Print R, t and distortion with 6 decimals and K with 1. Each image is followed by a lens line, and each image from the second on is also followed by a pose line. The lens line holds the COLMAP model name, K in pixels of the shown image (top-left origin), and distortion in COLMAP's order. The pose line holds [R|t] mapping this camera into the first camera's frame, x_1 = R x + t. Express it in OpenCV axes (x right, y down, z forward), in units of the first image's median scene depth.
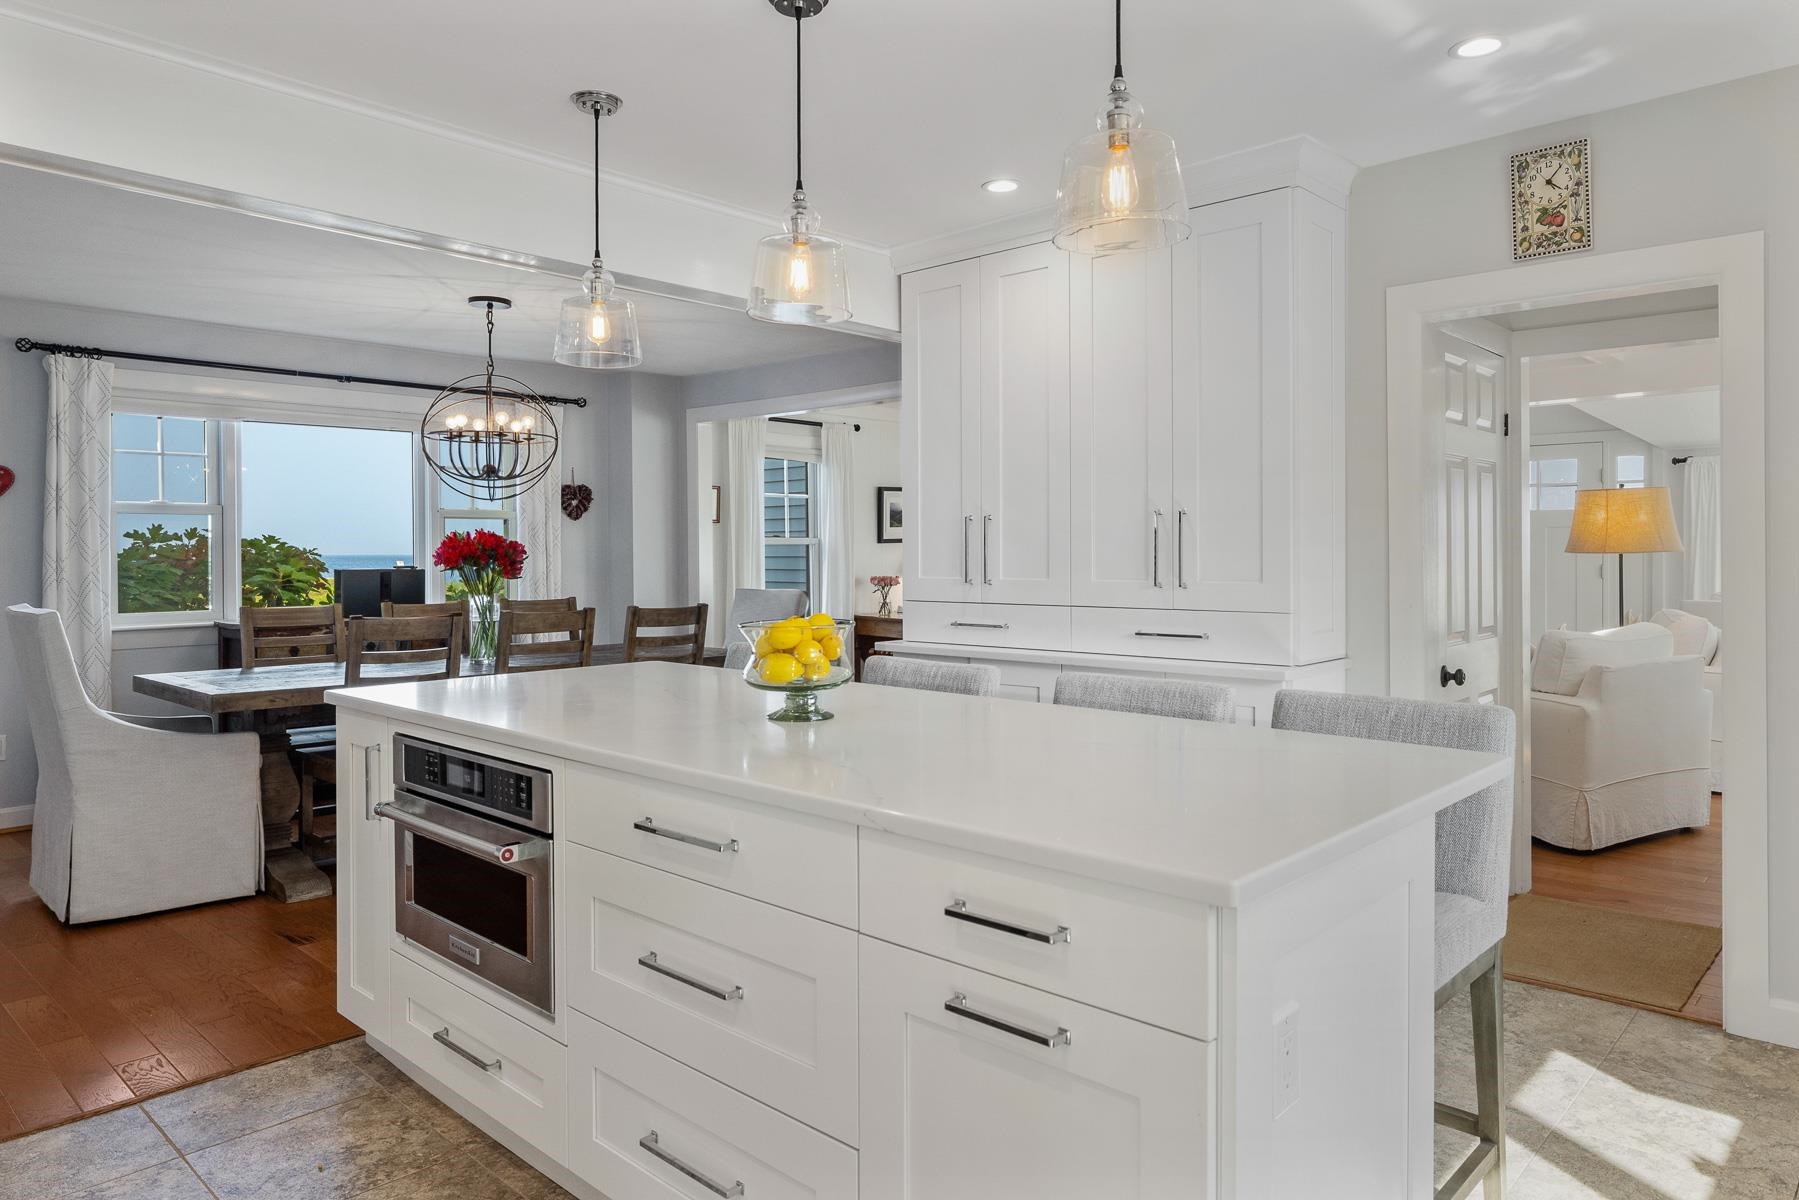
lens RADIAL K [[1152.0, 0, 908.6], [0, 1152.0, 533.9], [0, 0, 1]] dist [-0.006007, 0.000069]
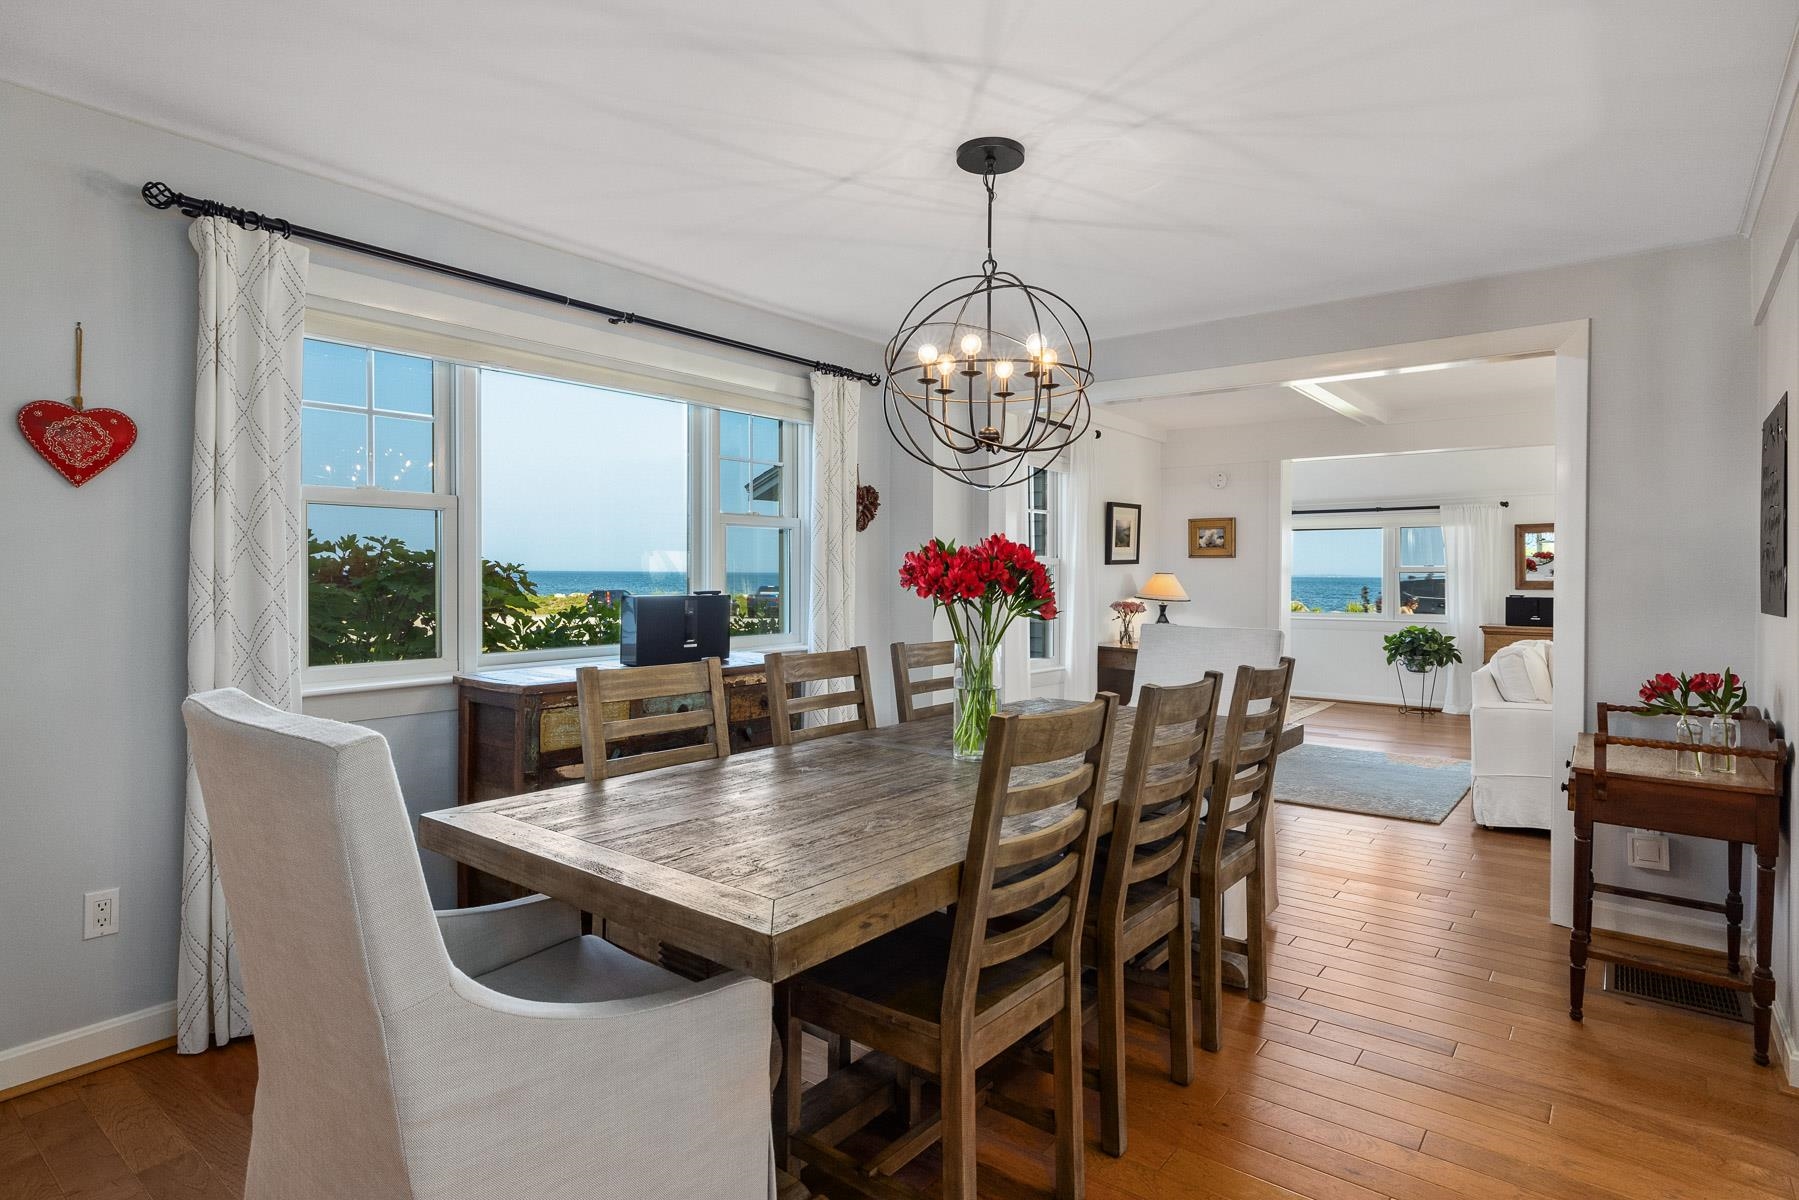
lens RADIAL K [[938.0, 0, 905.8], [0, 938.0, 563.8], [0, 0, 1]] dist [0.000151, 0.001386]
pose [[0.996352, 0.009754, 0.084783, -0.415806], [-0.010235, 0.999934, 0.005240, 0.008790], [-0.084726, -0.006088, 0.996386, 0.479326]]
